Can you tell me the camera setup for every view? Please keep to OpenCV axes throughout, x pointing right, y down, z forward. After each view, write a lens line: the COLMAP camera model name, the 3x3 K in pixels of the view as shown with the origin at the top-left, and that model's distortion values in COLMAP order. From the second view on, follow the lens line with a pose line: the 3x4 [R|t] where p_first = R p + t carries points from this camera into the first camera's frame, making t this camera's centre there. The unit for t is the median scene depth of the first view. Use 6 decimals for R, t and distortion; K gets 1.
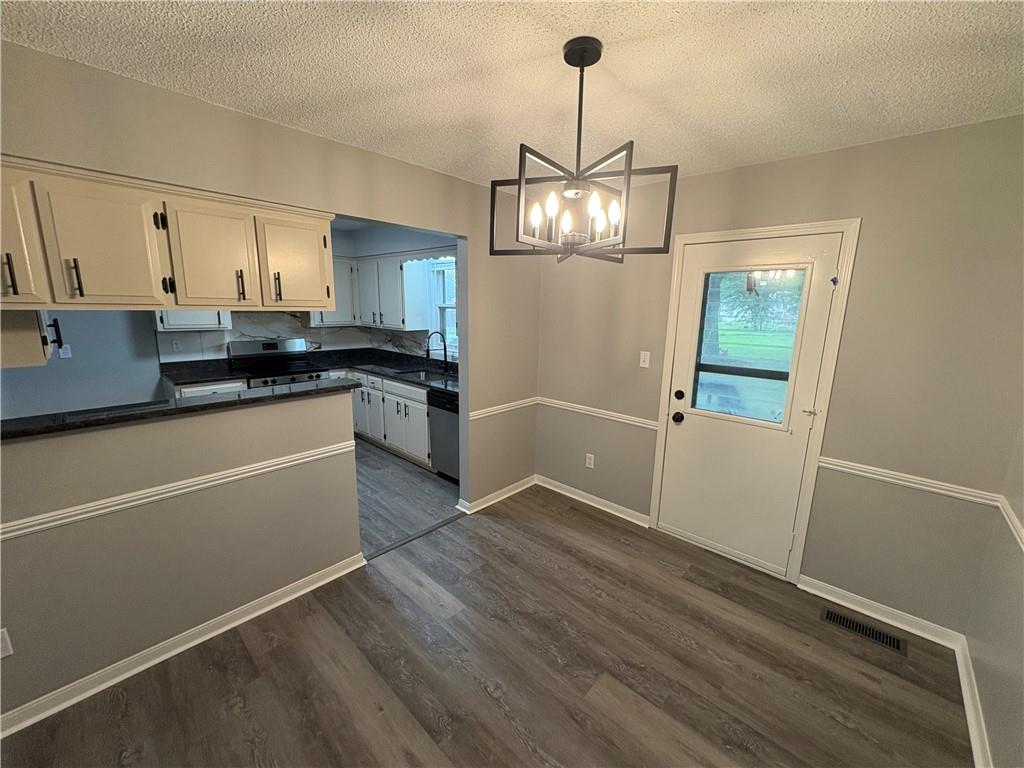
lens RADIAL K [[408.7, 0, 514.2], [0, 408.7, 383.9], [0, 0, 1]] dist [-0.002374, -0.000087]
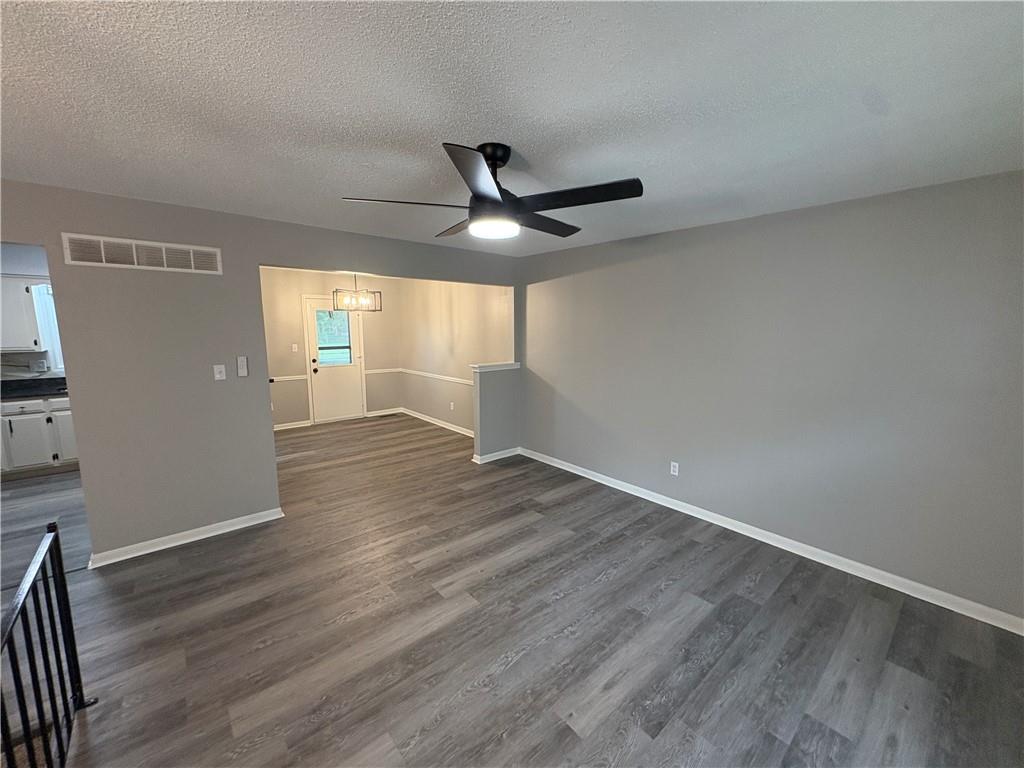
lens RADIAL K [[408.7, 0, 514.2], [0, 408.7, 383.9], [0, 0, 1]] dist [-0.002374, -0.000087]
pose [[0.107165, -0.159507, 0.981363, -2.148057], [0.193191, 0.971575, 0.136820, 0.067721], [-0.975291, 0.174928, 0.134934, -0.499143]]
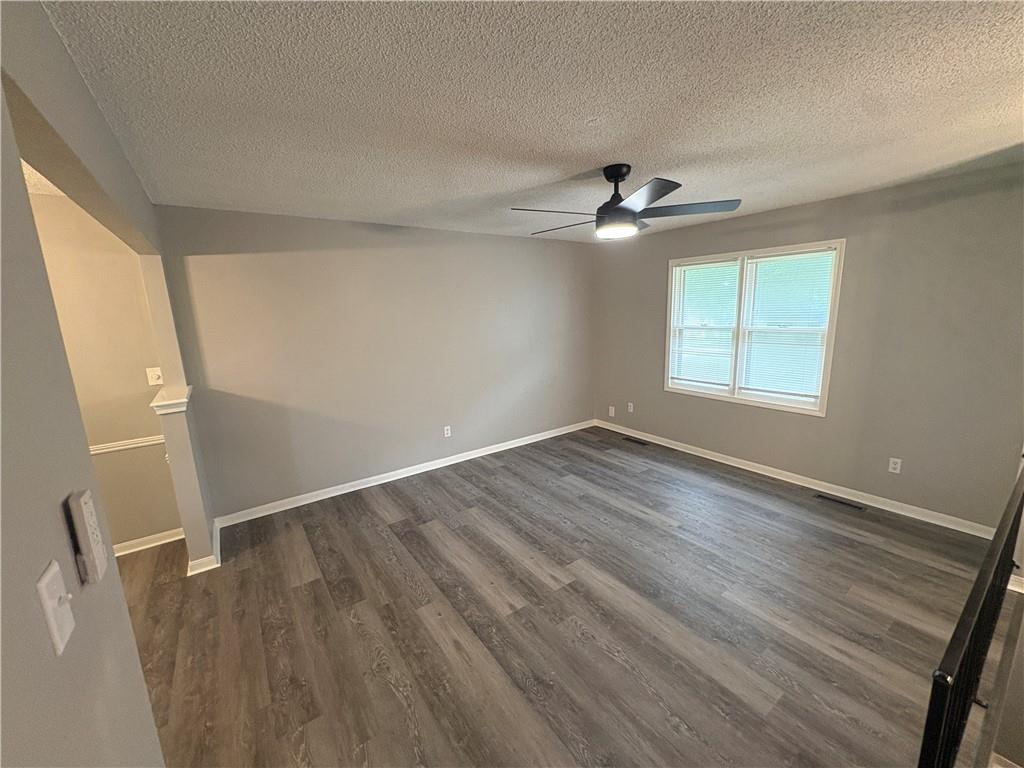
lens RADIAL K [[408.7, 0, 514.2], [0, 408.7, 383.9], [0, 0, 1]] dist [-0.002374, -0.000087]
pose [[-0.979360, -0.021152, 0.201012, -1.270770], [0.057486, 0.924289, 0.377339, -0.174447], [-0.193775, 0.381106, -0.903996, 0.717214]]
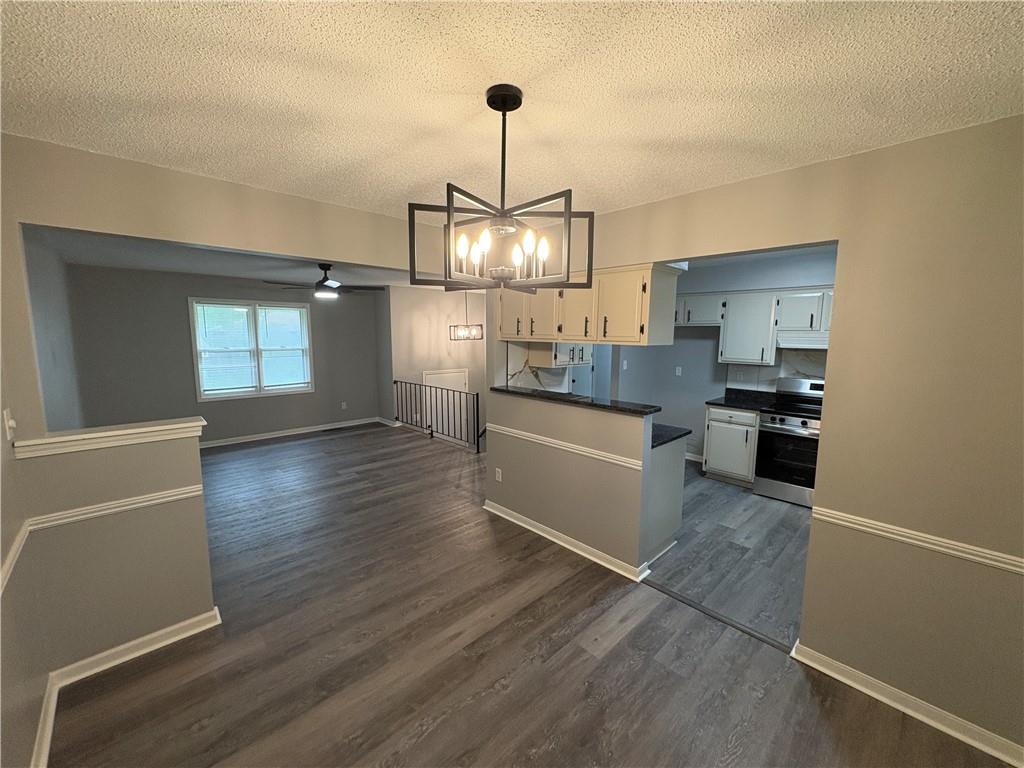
lens RADIAL K [[408.7, 0, 514.2], [0, 408.7, 383.9], [0, 0, 1]] dist [-0.002374, -0.000087]
pose [[-0.056401, 0.108987, -0.992442, 0.714105], [-0.205272, 0.971522, 0.118356, -0.129527], [0.977078, 0.210396, -0.032423, 0.673722]]
